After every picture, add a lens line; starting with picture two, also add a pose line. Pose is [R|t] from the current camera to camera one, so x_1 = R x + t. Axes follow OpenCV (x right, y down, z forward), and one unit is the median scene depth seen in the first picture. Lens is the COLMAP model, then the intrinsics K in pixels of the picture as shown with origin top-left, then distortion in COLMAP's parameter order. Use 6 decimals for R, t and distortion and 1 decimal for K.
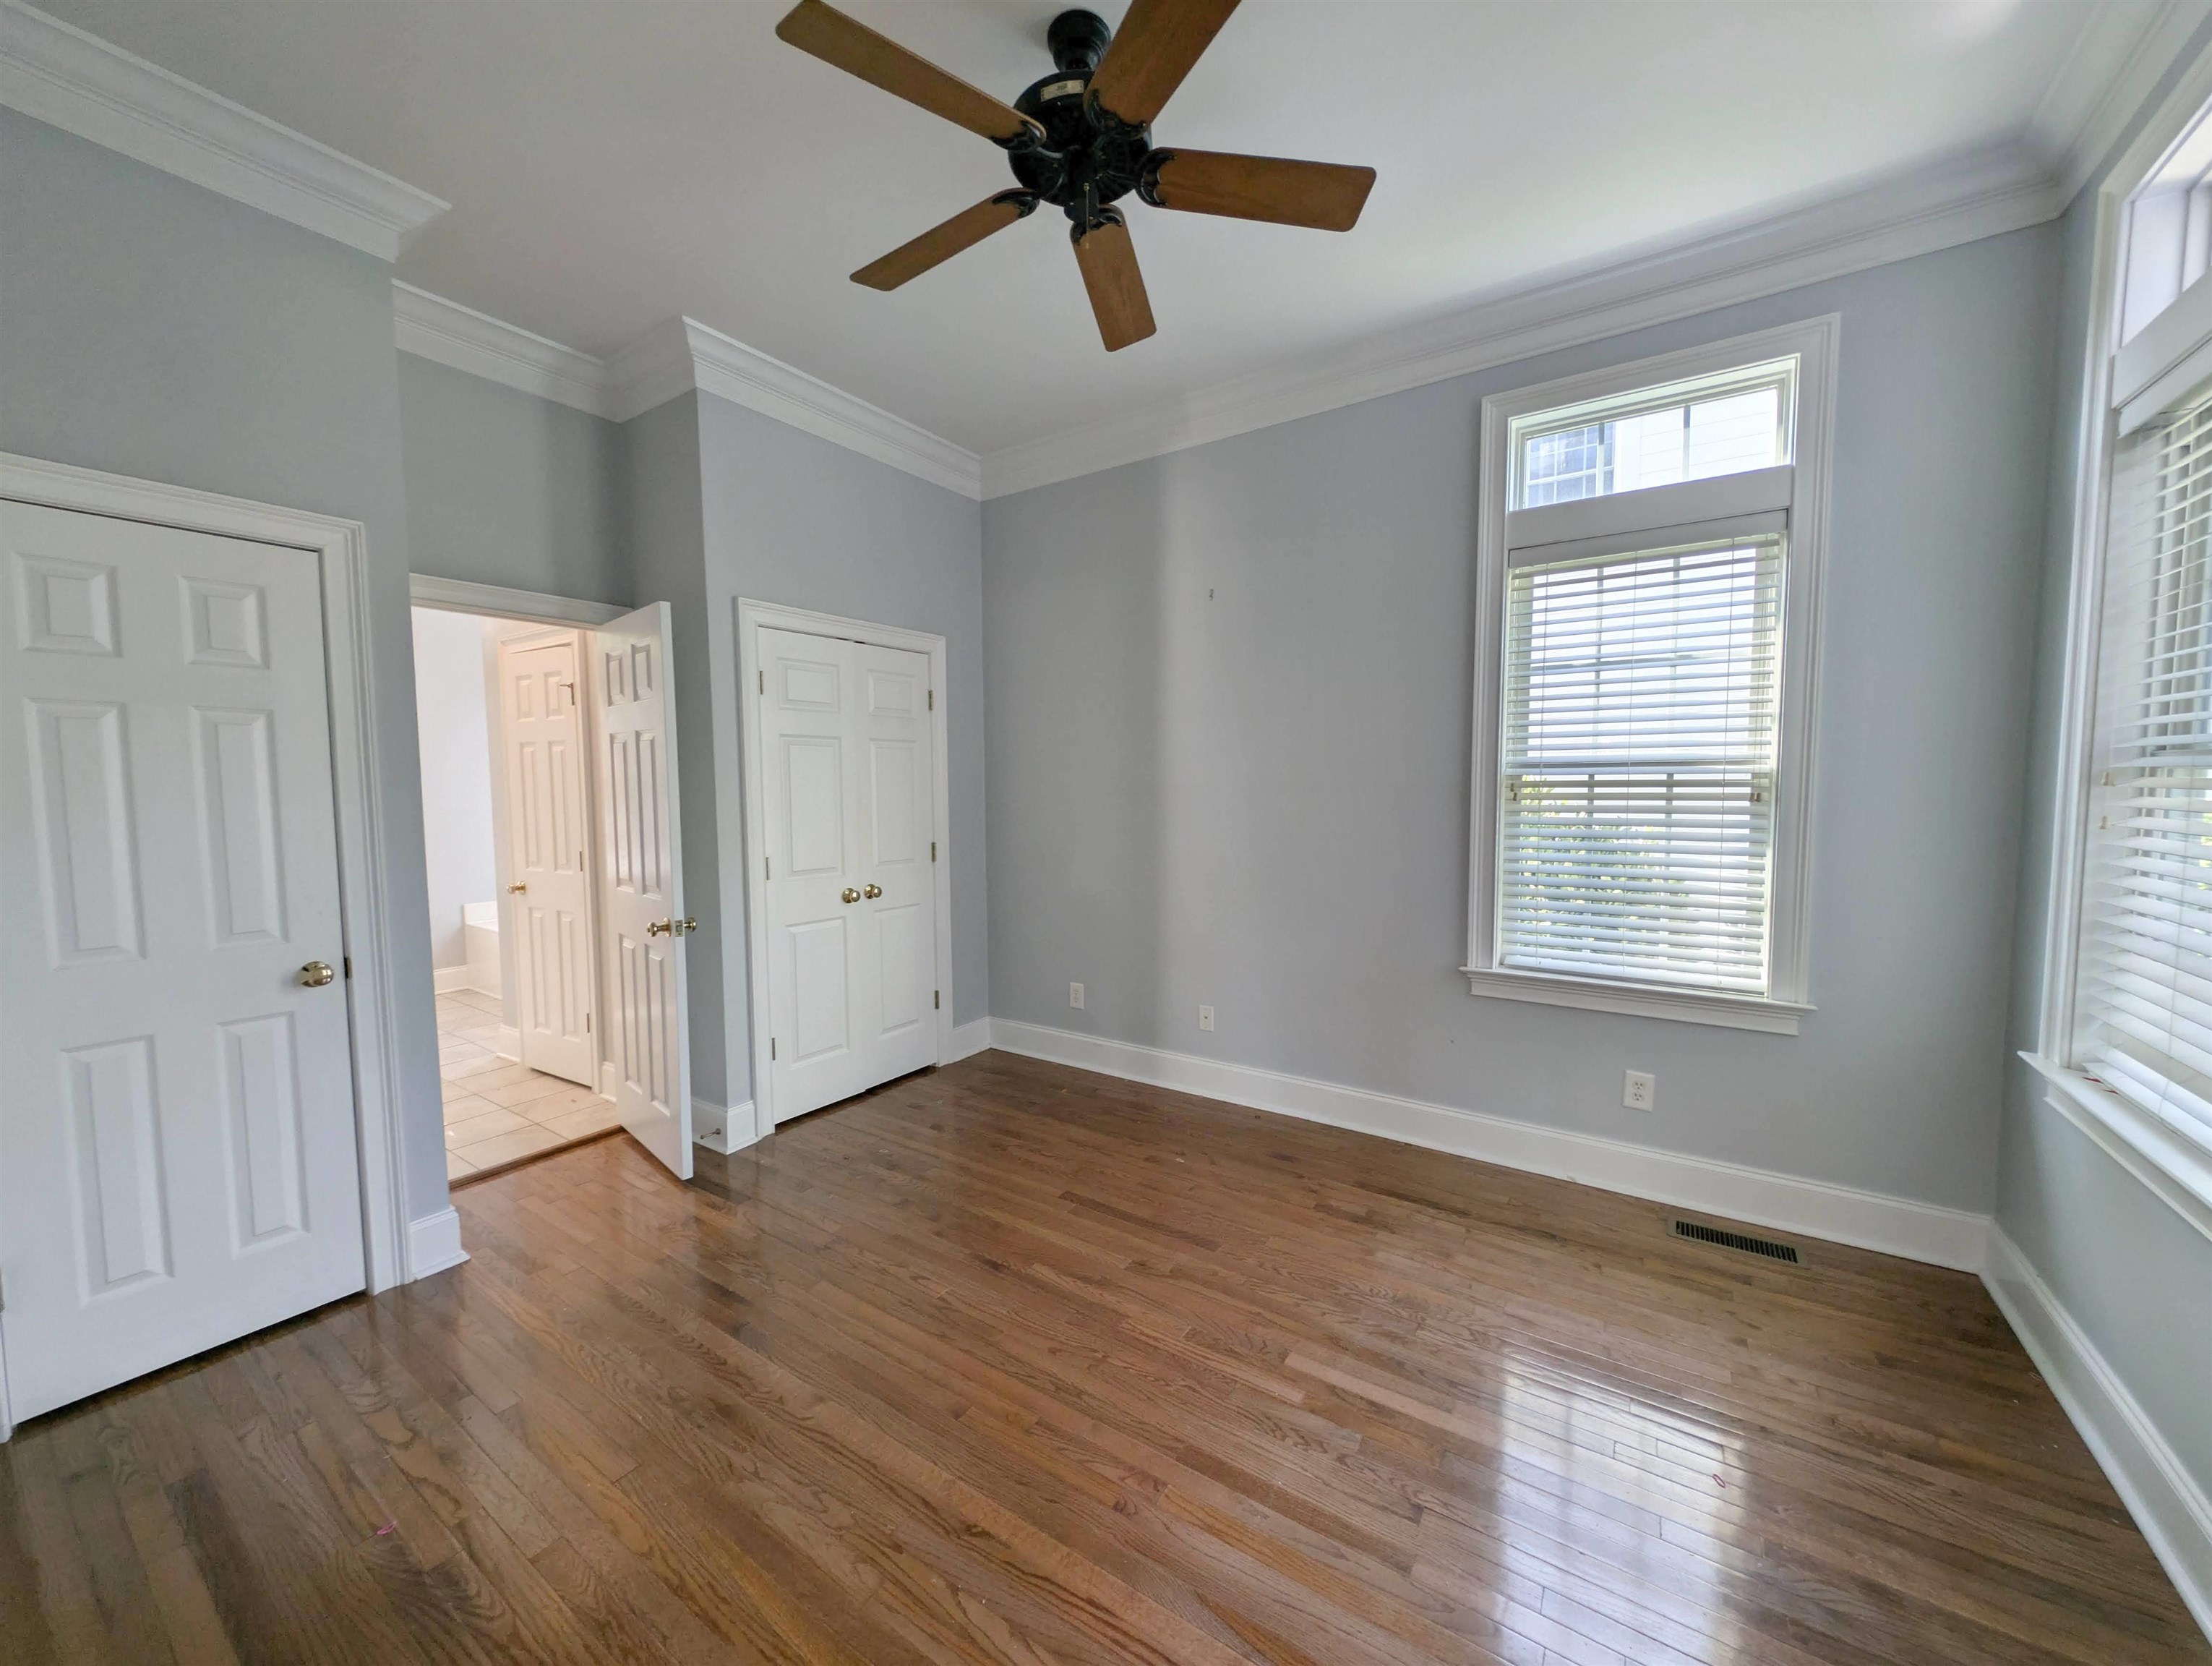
lens RADIAL K [[836.9, 0, 1100.5], [0, 836.9, 832.0], [0, 0, 1]] dist [0.003948, -0.000843]
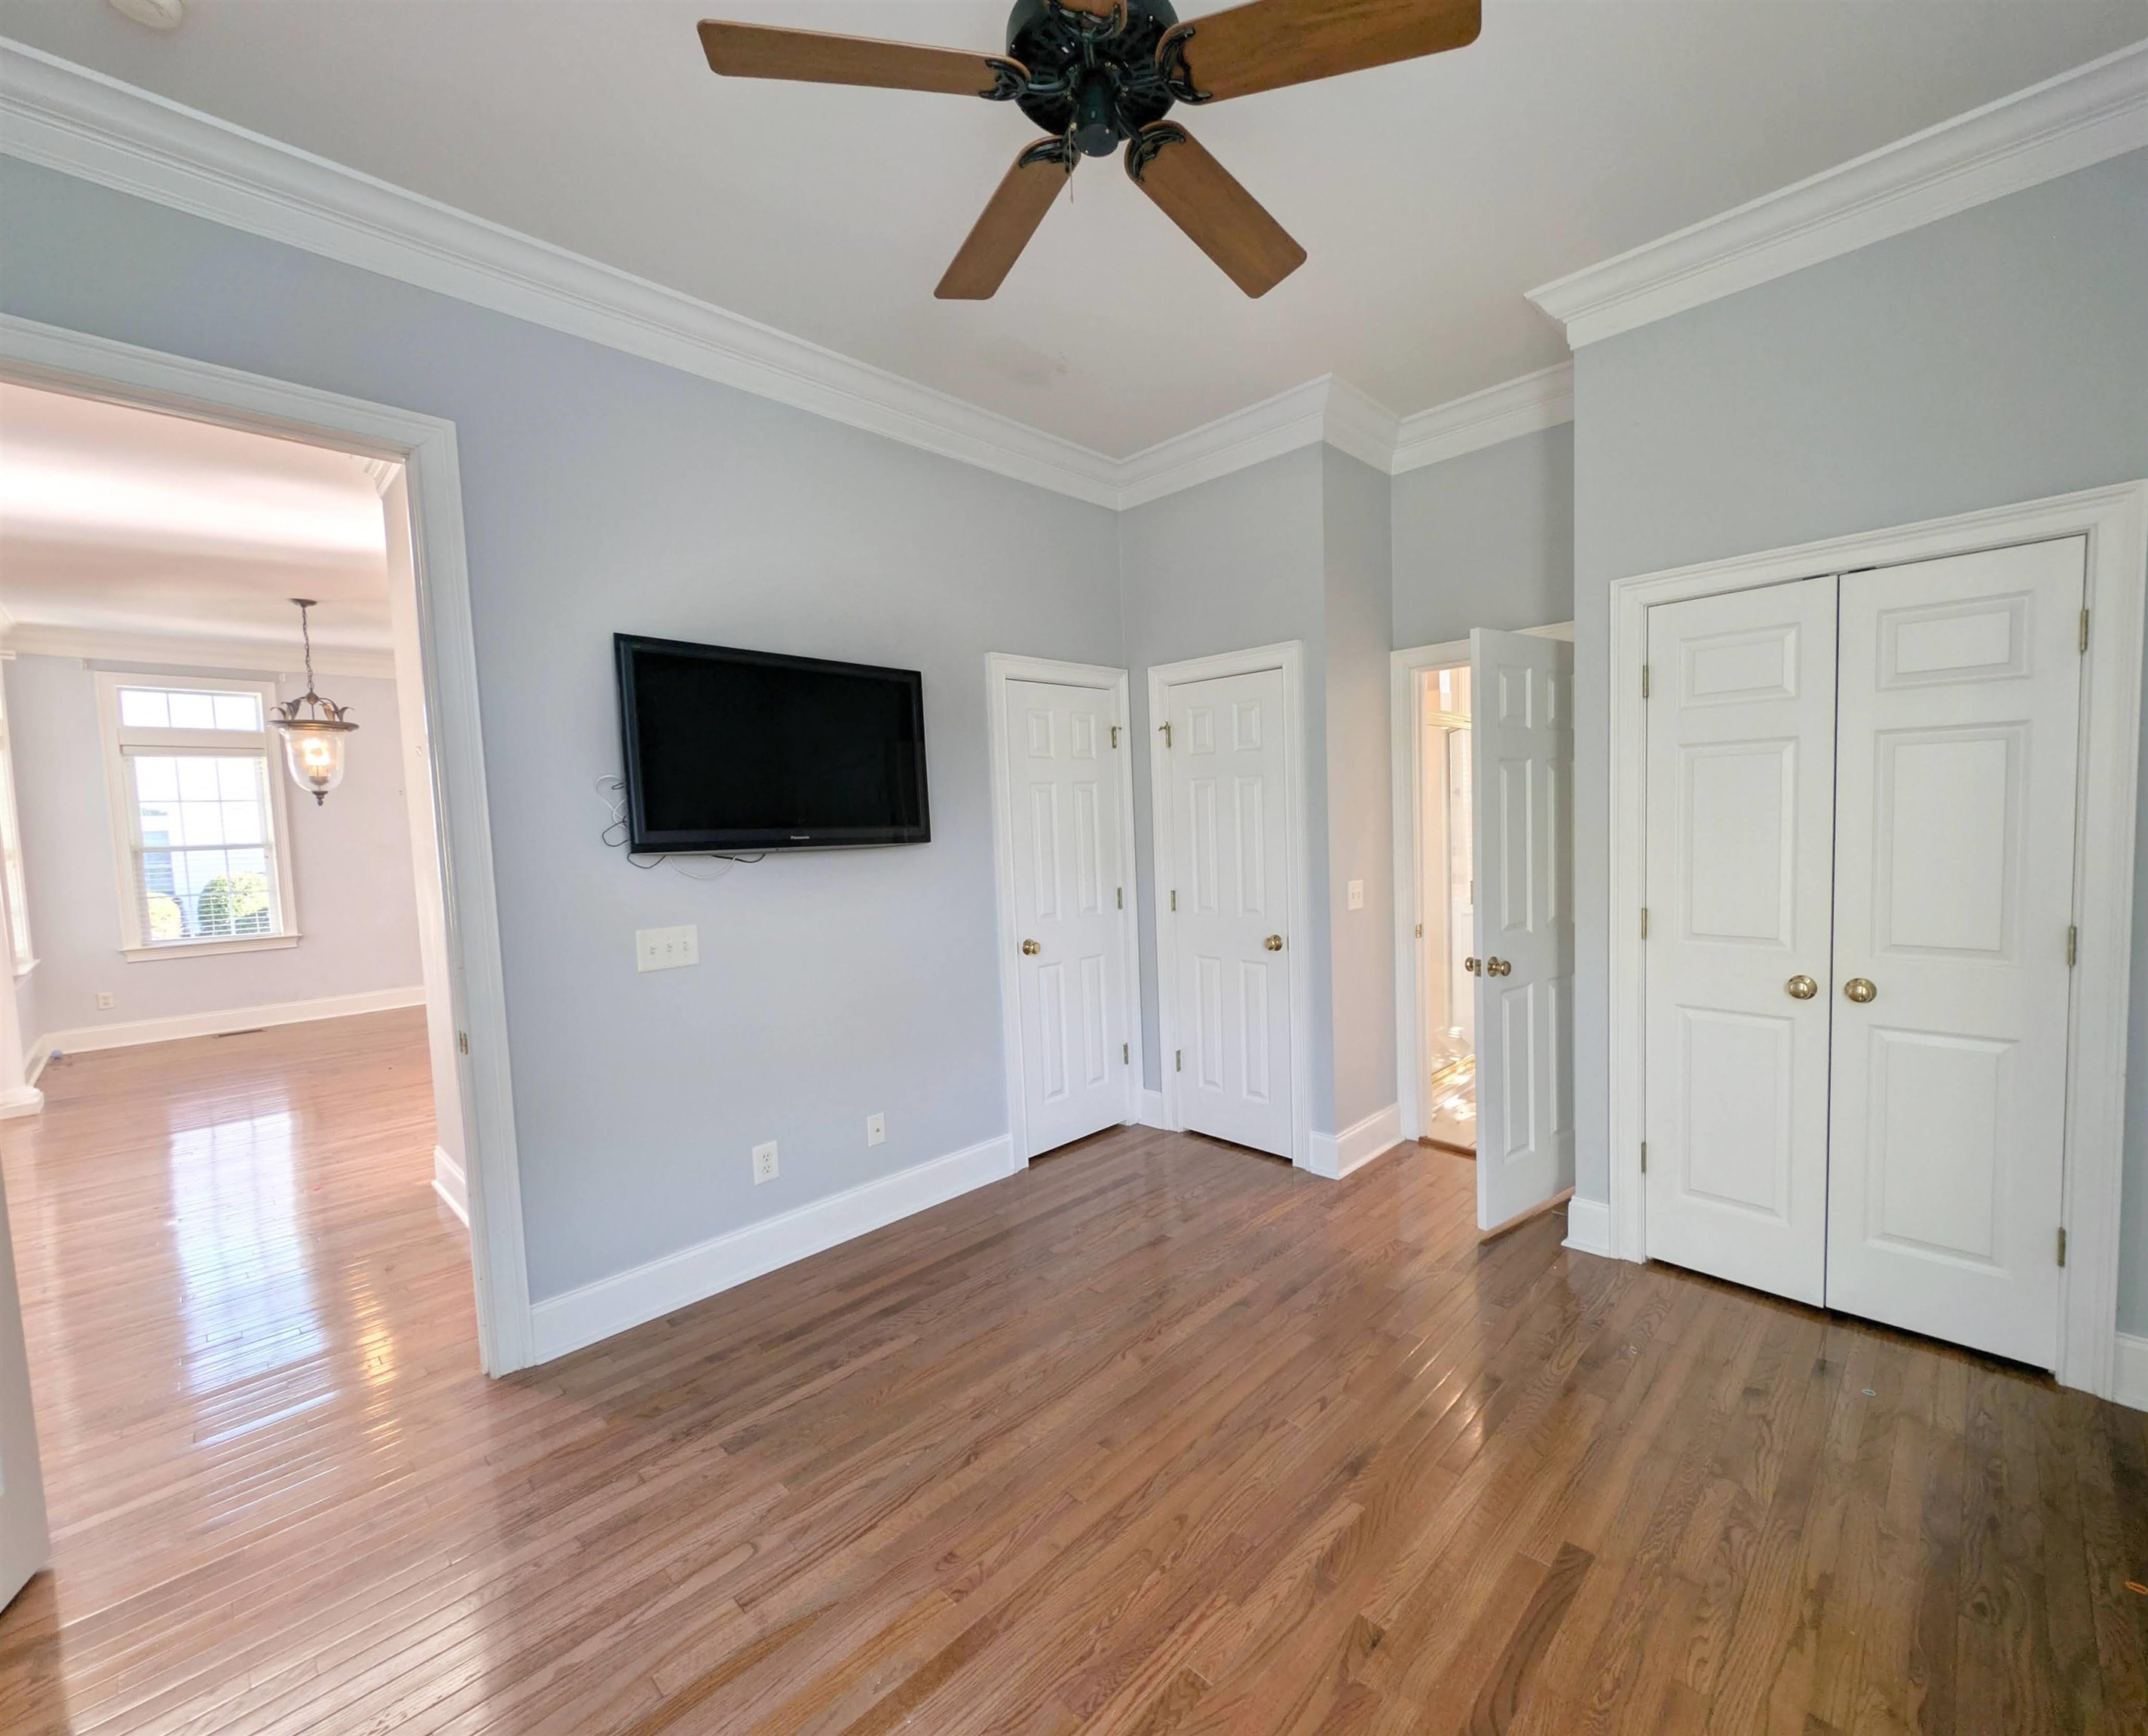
lens RADIAL K [[852.2, 0, 1074.0], [0, 852.2, 862.4], [0, 0, 1]] dist [0.013295, -0.000487]
pose [[-0.162572, 0.068974, -0.984283, 0.729518], [-0.021594, 0.997066, 0.073436, -0.092957], [0.986460, 0.033194, -0.160606, 0.965817]]
